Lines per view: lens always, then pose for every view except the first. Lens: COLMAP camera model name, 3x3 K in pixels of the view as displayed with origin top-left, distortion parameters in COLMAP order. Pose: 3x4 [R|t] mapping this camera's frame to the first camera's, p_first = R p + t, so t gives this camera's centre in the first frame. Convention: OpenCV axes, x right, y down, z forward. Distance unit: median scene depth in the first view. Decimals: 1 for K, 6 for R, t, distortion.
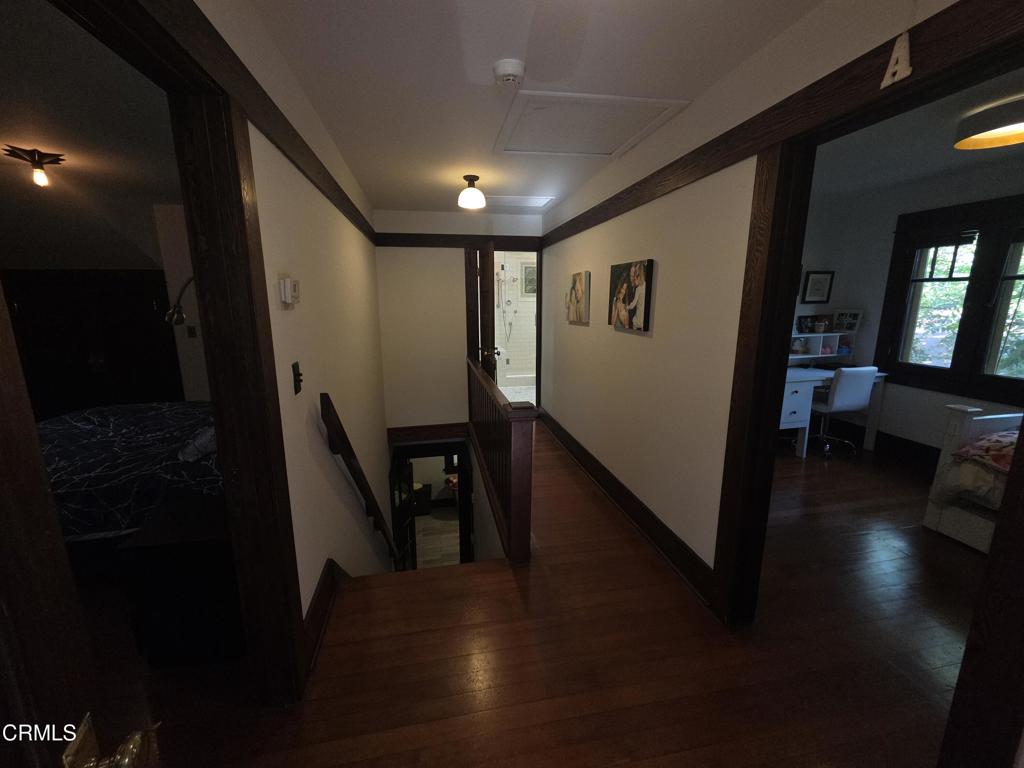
lens RADIAL K [[414.7, 0, 512.0], [0, 414.7, 384.0], [0, 0, 1]] dist [0.001043, -0.000049]
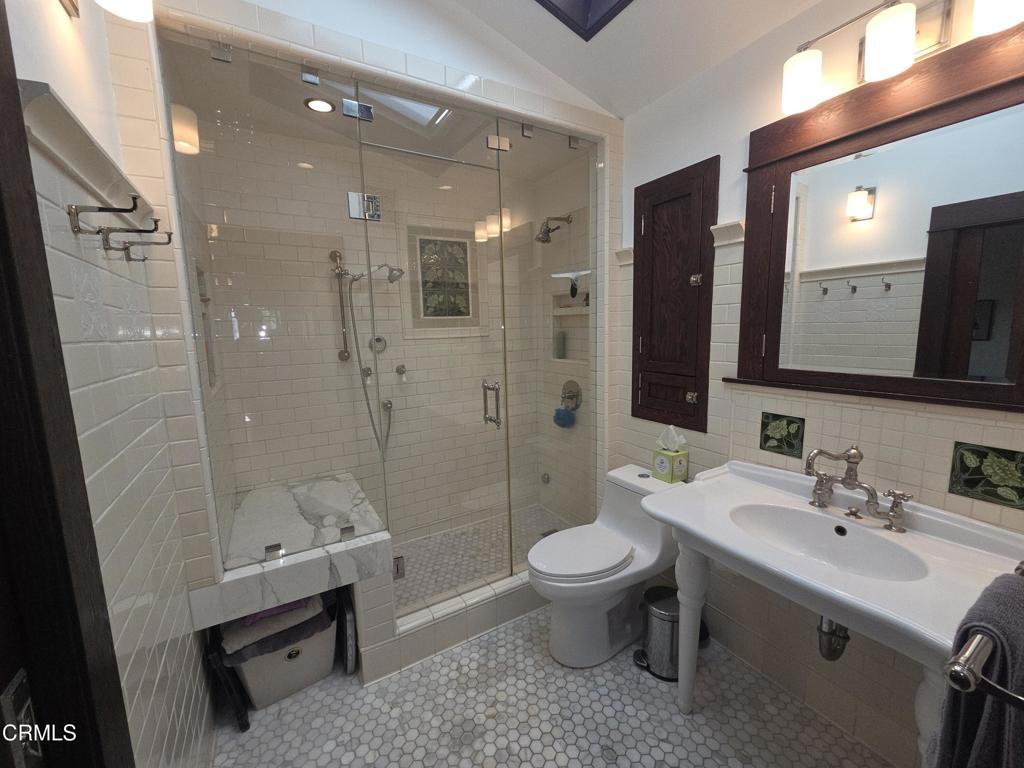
lens RADIAL K [[414.7, 0, 512.0], [0, 414.7, 384.0], [0, 0, 1]] dist [0.001043, -0.000049]
pose [[0.938505, -0.066489, 0.338804, -0.021953], [0.087945, 0.994951, -0.048357, -0.139368], [-0.333879, 0.075179, 0.939613, 0.655345]]
